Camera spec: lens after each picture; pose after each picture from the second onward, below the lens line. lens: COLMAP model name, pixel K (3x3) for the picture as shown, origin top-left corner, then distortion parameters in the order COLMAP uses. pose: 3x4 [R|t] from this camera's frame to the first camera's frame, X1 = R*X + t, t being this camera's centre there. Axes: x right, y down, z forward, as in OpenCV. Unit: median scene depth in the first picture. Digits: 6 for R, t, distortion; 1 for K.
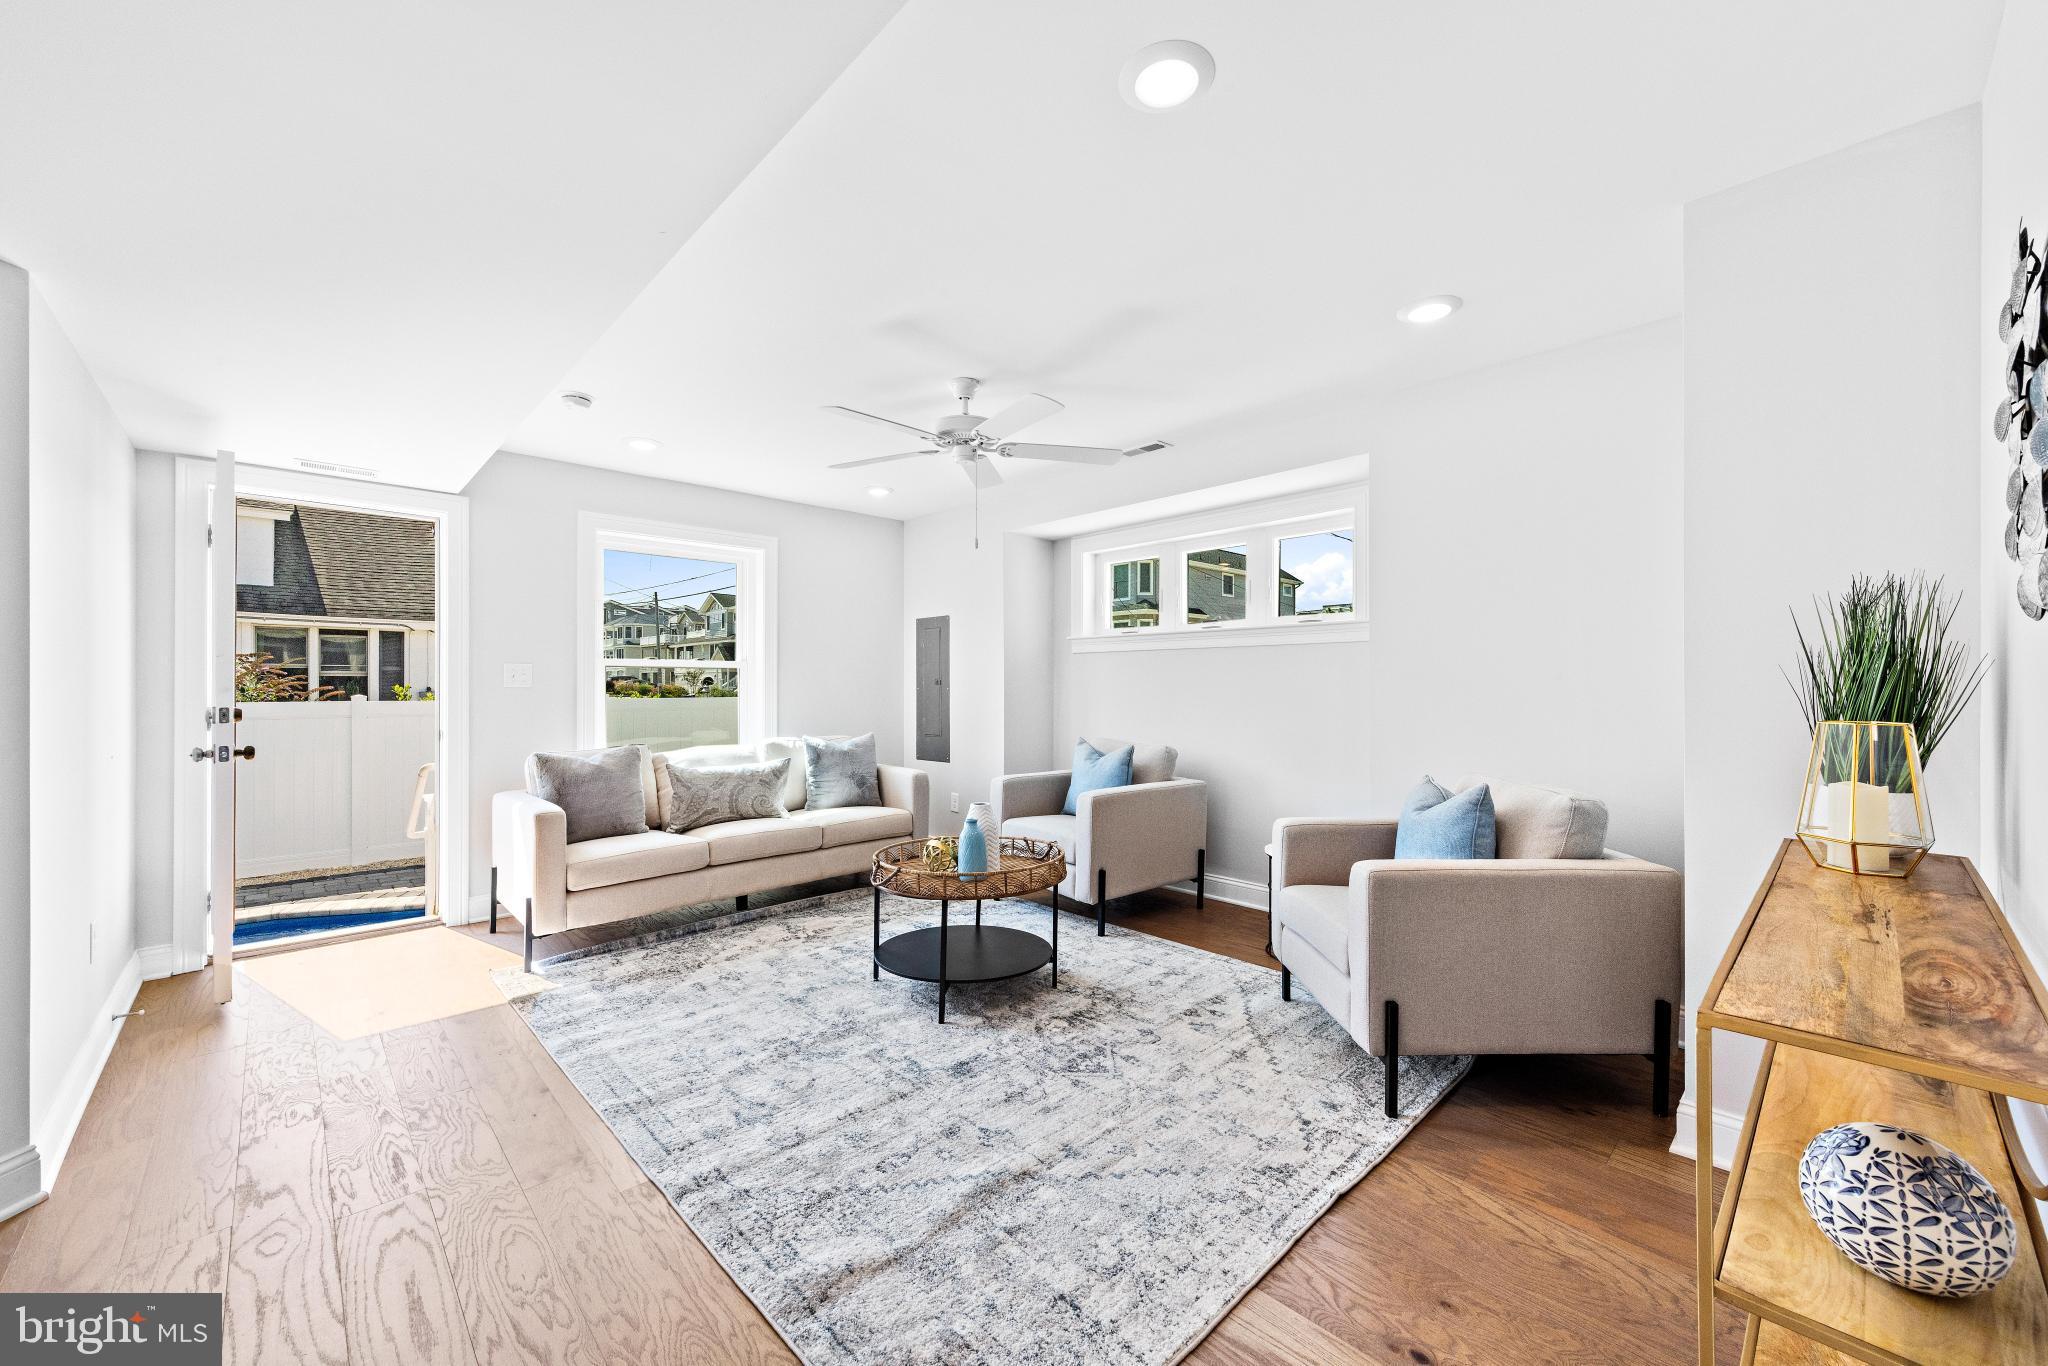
lens RADIAL K [[805.8, 0, 1023.5], [0, 805.8, 703.5], [0, 0, 1]] dist [0.001115, 0.000167]
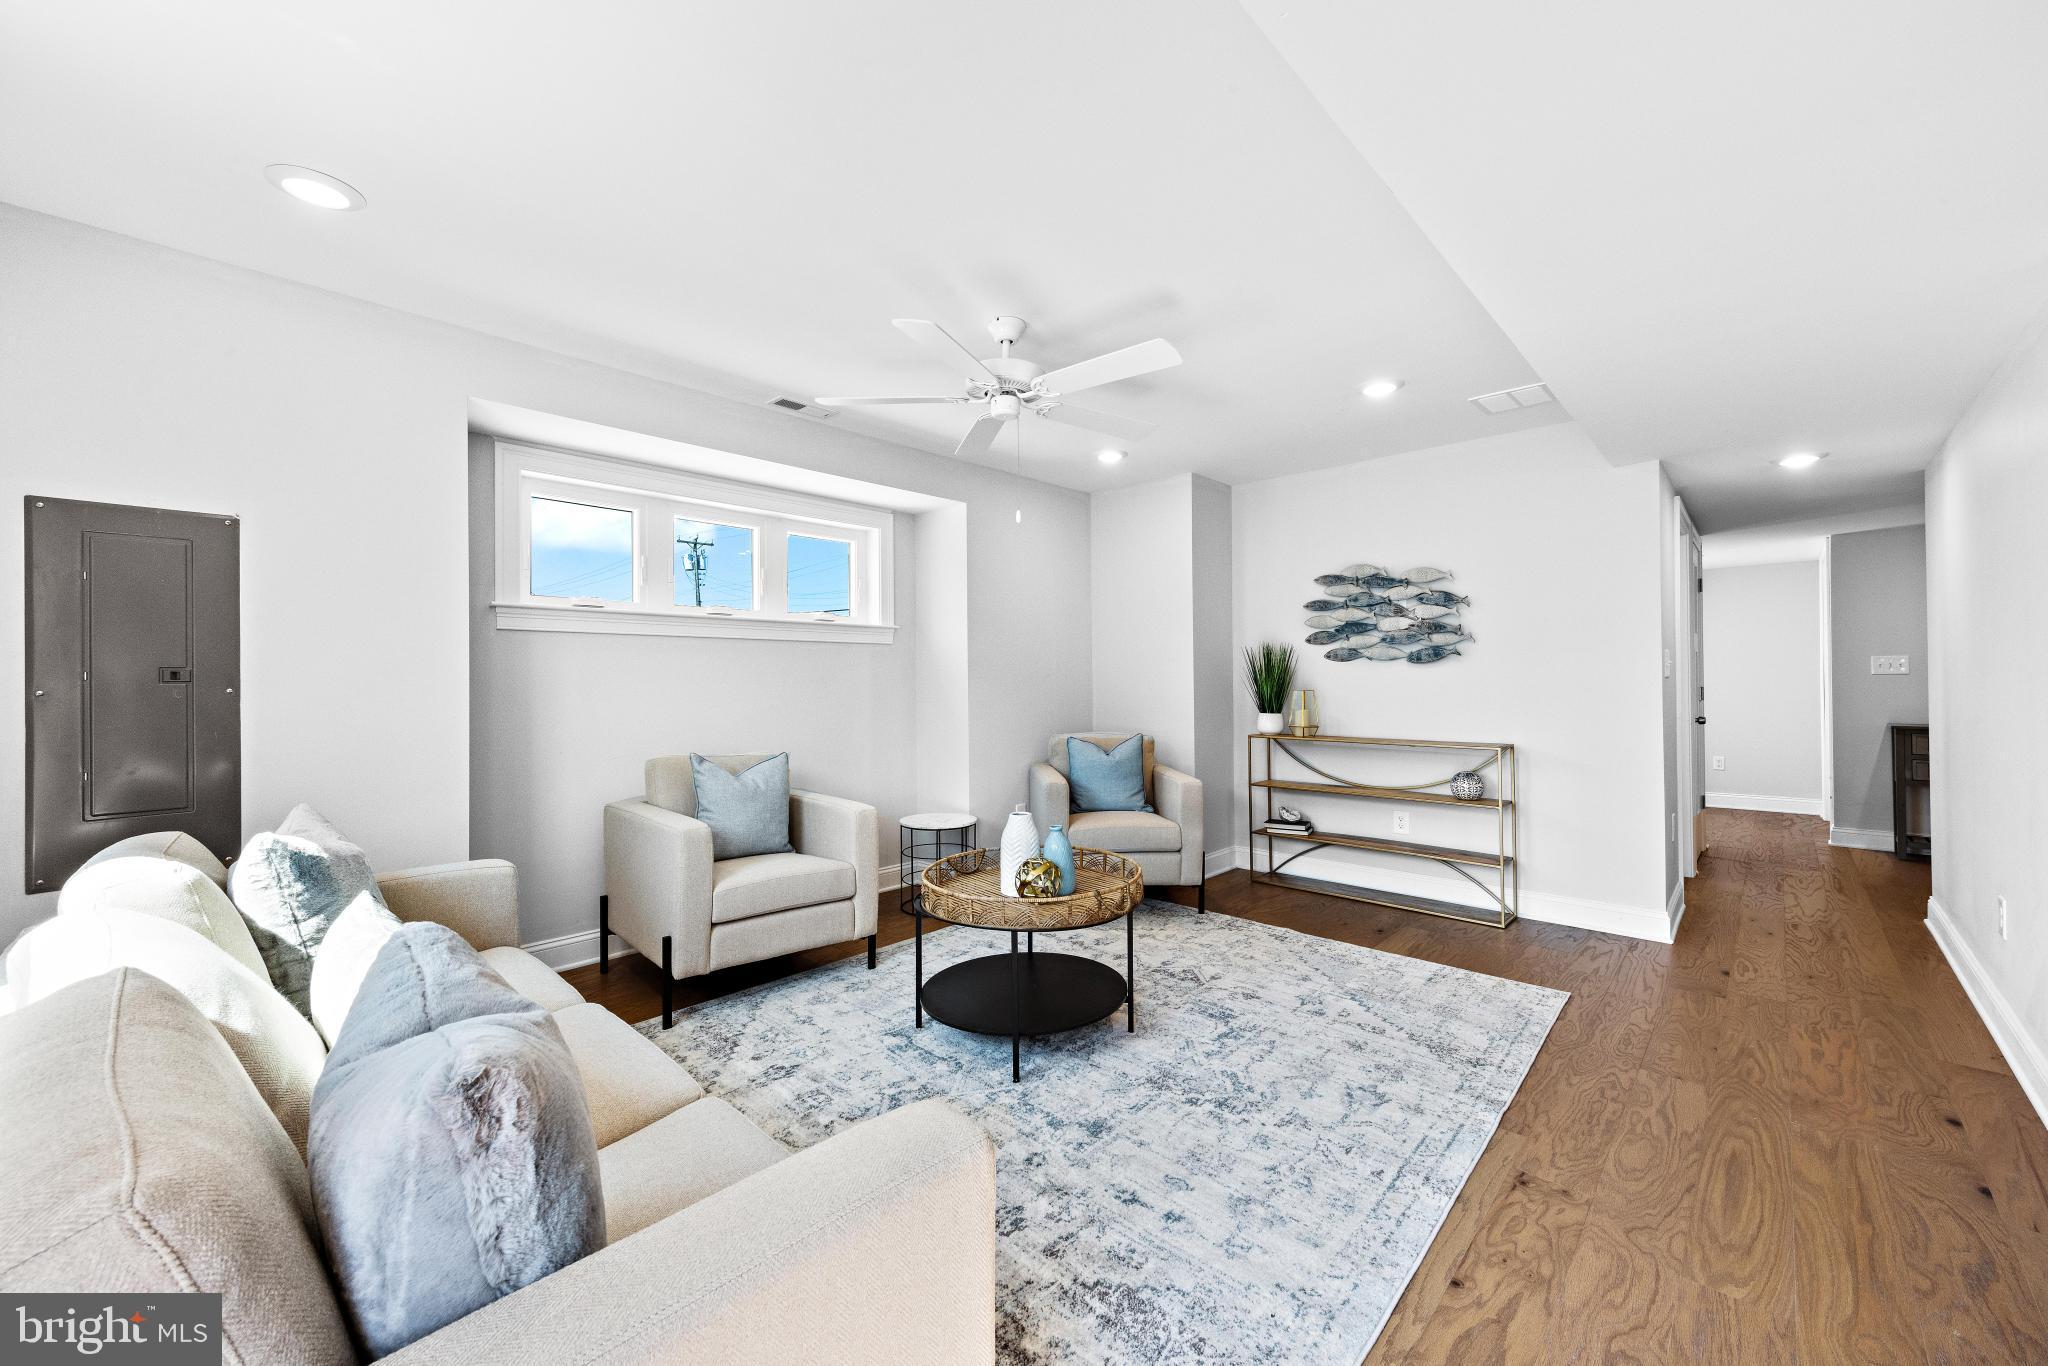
lens RADIAL K [[805.8, 0, 1020.4], [0, 805.8, 682.2], [0, 0, 1]] dist [0.001115, 0.000167]
pose [[-0.079312, -0.001685, 0.996848, -1.181417], [0.020202, 0.999790, 0.003298, -0.032940], [-0.996645, 0.020400, -0.079262, 1.343065]]
